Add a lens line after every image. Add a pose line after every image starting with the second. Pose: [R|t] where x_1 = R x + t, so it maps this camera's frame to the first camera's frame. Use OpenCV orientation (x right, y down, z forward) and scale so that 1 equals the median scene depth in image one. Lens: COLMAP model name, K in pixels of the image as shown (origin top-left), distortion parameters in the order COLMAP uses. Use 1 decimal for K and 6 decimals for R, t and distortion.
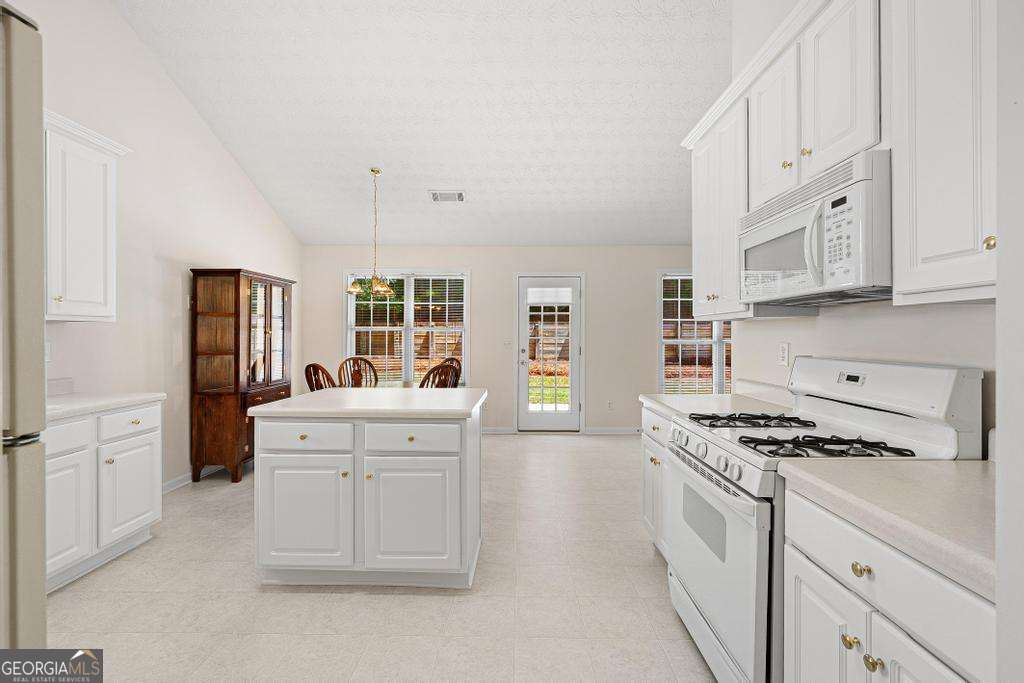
lens RADIAL K [[440.4, 0, 517.2], [0, 440.4, 334.0], [0, 0, 1]] dist [0.000834, -0.000195]
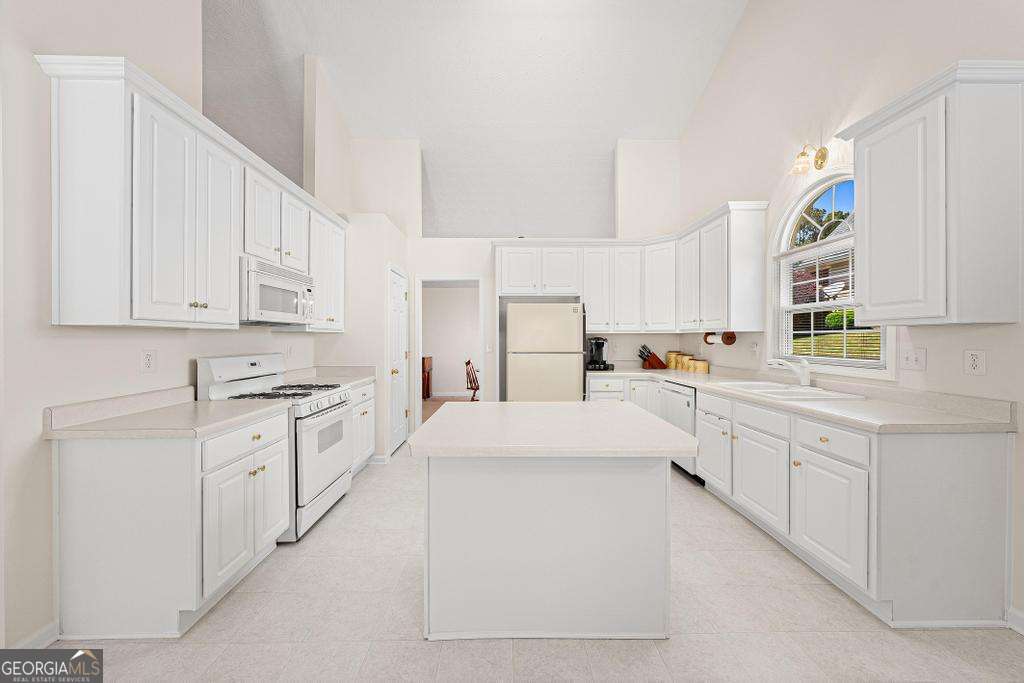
lens RADIAL K [[359.3, 0, 509.9], [0, 359.3, 339.8], [0, 0, 1]] dist [-0.001119, 0.000022]
pose [[-0.999663, 0.003068, -0.025762, -0.142840], [0.003047, 0.999995, 0.000868, -0.002296], [0.025765, 0.000789, -0.999668, 1.120033]]
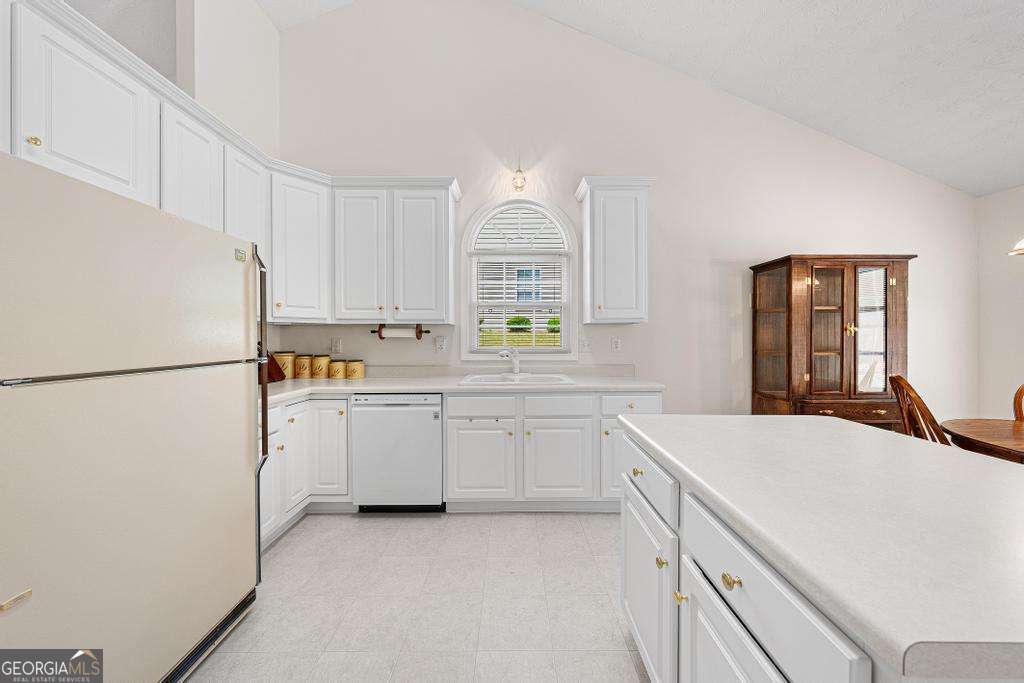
lens RADIAL K [[347.2, 0, 501.7], [0, 347.2, 340.3], [0, 0, 1]] dist [-0.005273, 0.000572]
pose [[0.014335, 0.007508, -0.999869, 0.037394], [0.004533, 0.999961, 0.007573, 0.009881], [0.999887, -0.004641, 0.014301, 0.420862]]
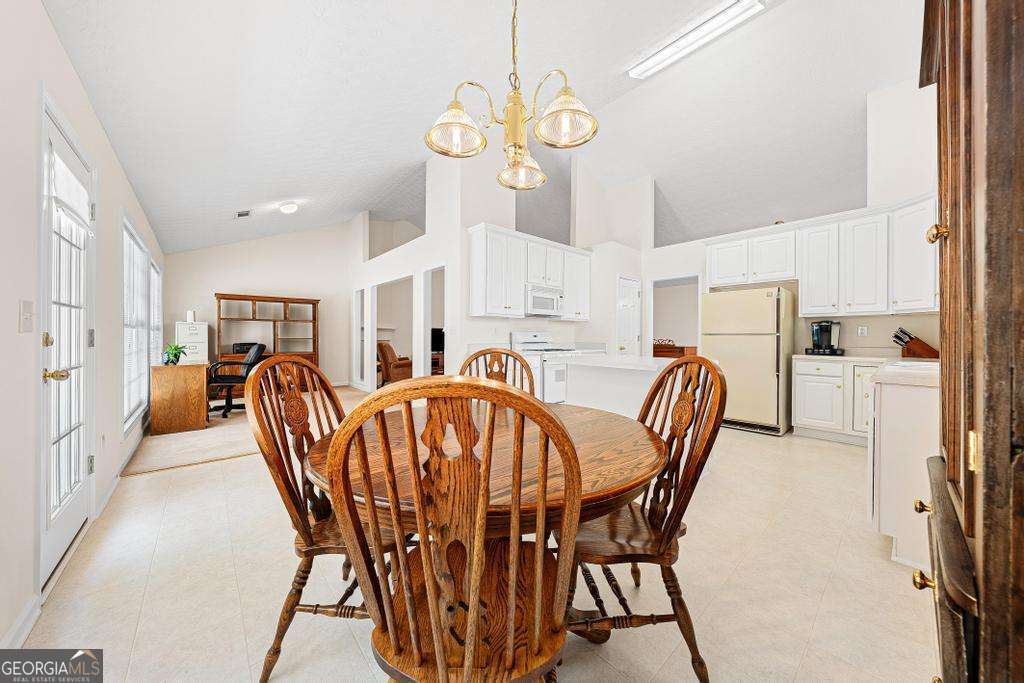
lens RADIAL K [[347.2, 0, 513.9], [0, 347.2, 334.5], [0, 0, 1]] dist [-0.005273, 0.000572]
pose [[-0.675122, 0.003059, 0.737700, -0.595002], [-0.005539, 0.999942, -0.009216, 0.049317], [-0.737686, -0.010308, -0.675066, 1.376946]]
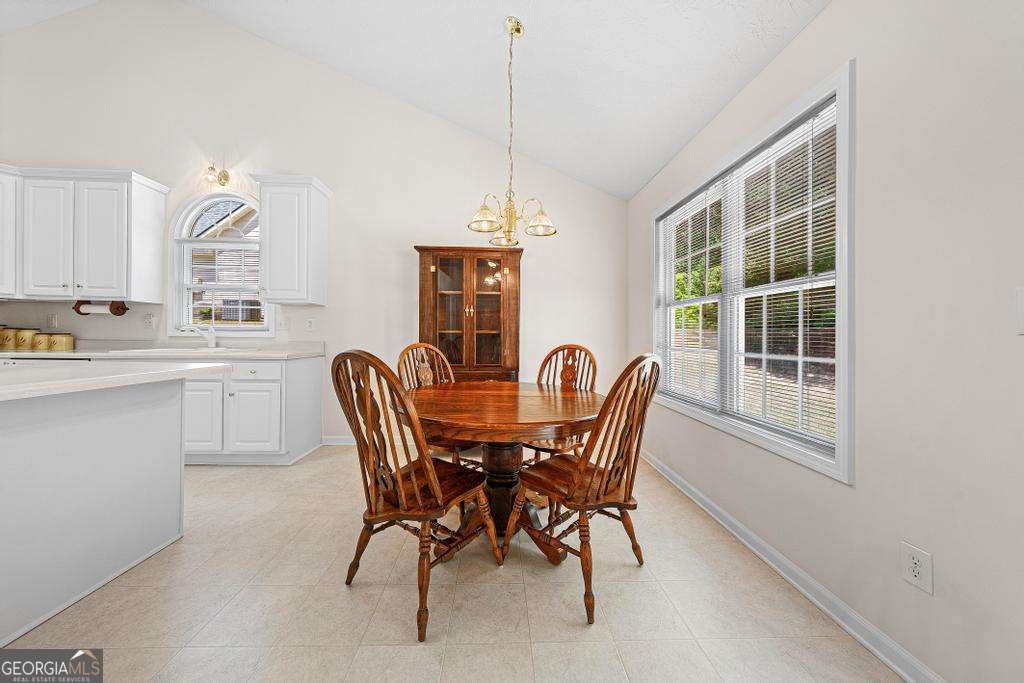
lens RADIAL K [[347.2, 0, 508.8], [0, 347.2, 338.5], [0, 0, 1]] dist [-0.005273, 0.000572]
pose [[0.047144, 0.002613, -0.998885, 0.161602], [-0.009887, 0.999949, 0.002150, 0.056221], [0.998839, 0.009775, 0.047167, 1.144508]]
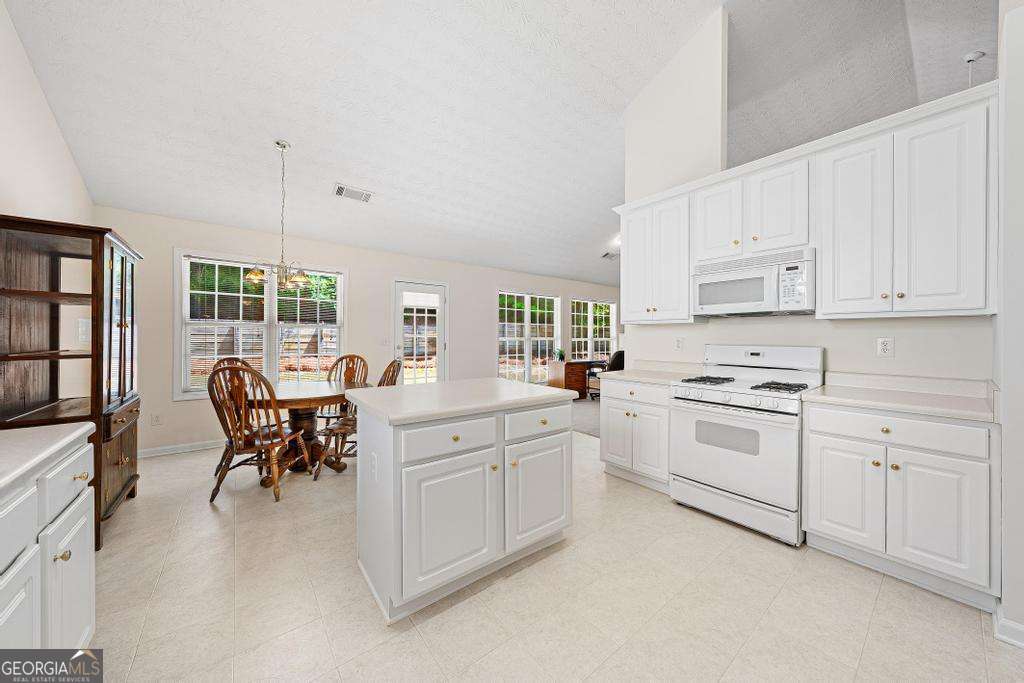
lens RADIAL K [[347.2, 0, 508.7], [0, 347.2, 336.3], [0, 0, 1]] dist [-0.005273, 0.000572]
pose [[0.775954, 0.003424, 0.630781, -0.478946], [-0.006211, 0.999978, 0.002212, 0.009496], [-0.630759, -0.005634, 0.775958, 0.204714]]
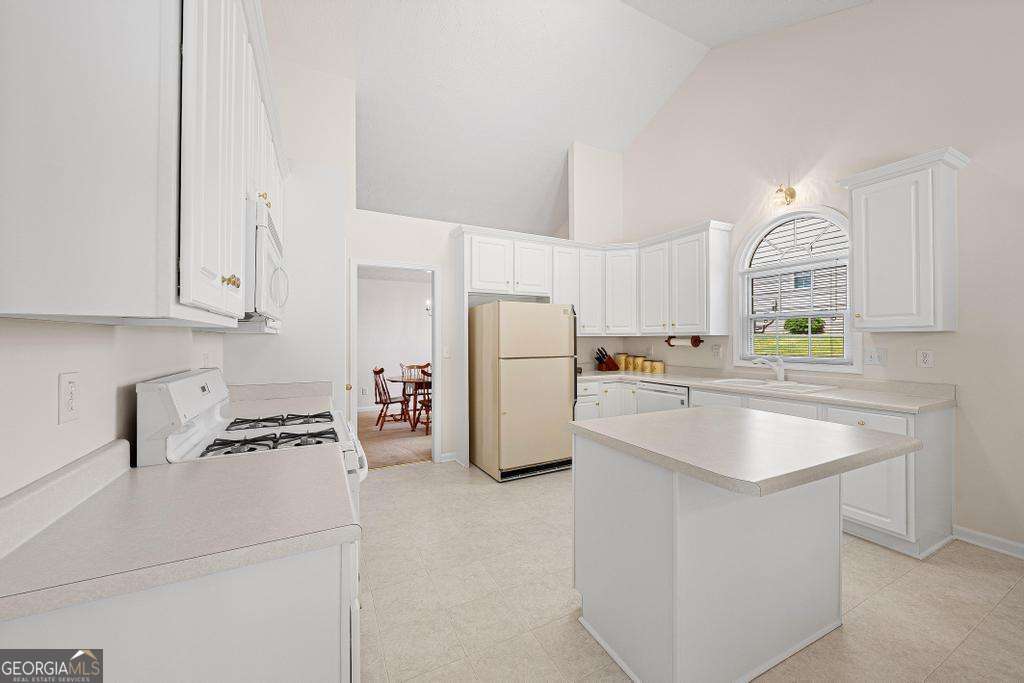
lens RADIAL K [[376.3, 0, 512.0], [0, 376.3, 340.1], [0, 0, 1]] dist [-0.002766, -0.000215]
pose [[-0.885185, 0.003364, -0.465226, 0.228627], [0.004635, 0.999988, -0.001590, -0.007437], [0.465216, -0.003564, -0.885190, 0.936848]]
